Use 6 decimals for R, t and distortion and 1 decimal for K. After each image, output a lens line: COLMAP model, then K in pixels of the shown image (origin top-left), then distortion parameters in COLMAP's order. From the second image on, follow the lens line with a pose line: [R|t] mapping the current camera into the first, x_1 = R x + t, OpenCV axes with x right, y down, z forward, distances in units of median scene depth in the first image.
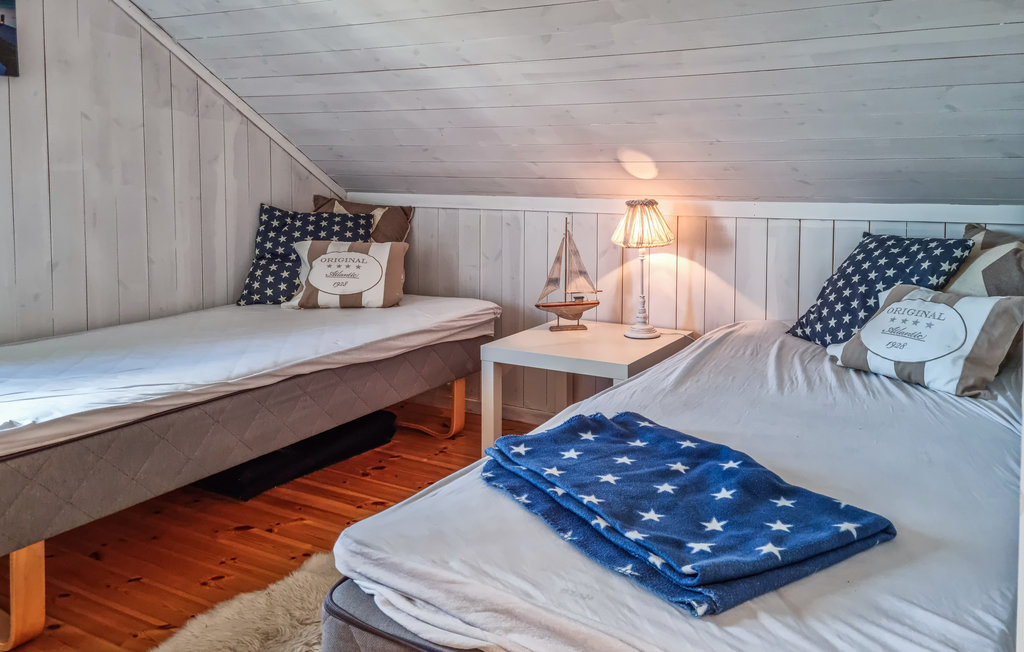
lens RADIAL K [[846.4, 0, 489.6], [0, 846.4, 230.7], [0, 0, 1]] dist [0.054129, -0.009968]
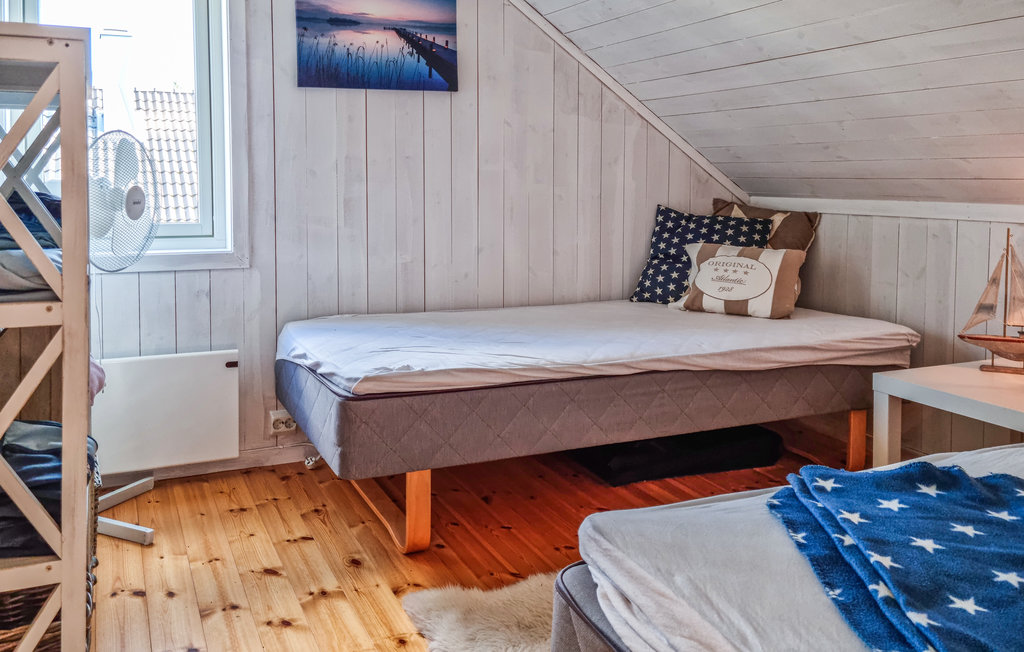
lens RADIAL K [[807.9, 0, 511.8], [0, 807.9, 250.3], [0, 0, 1]] dist [0.047453, -0.013091]
pose [[0.794862, 0.051380, -0.604611, 0.195872], [-0.063628, 0.997973, 0.001159, 0.035131], [0.603445, 0.037549, 0.796520, 0.123741]]
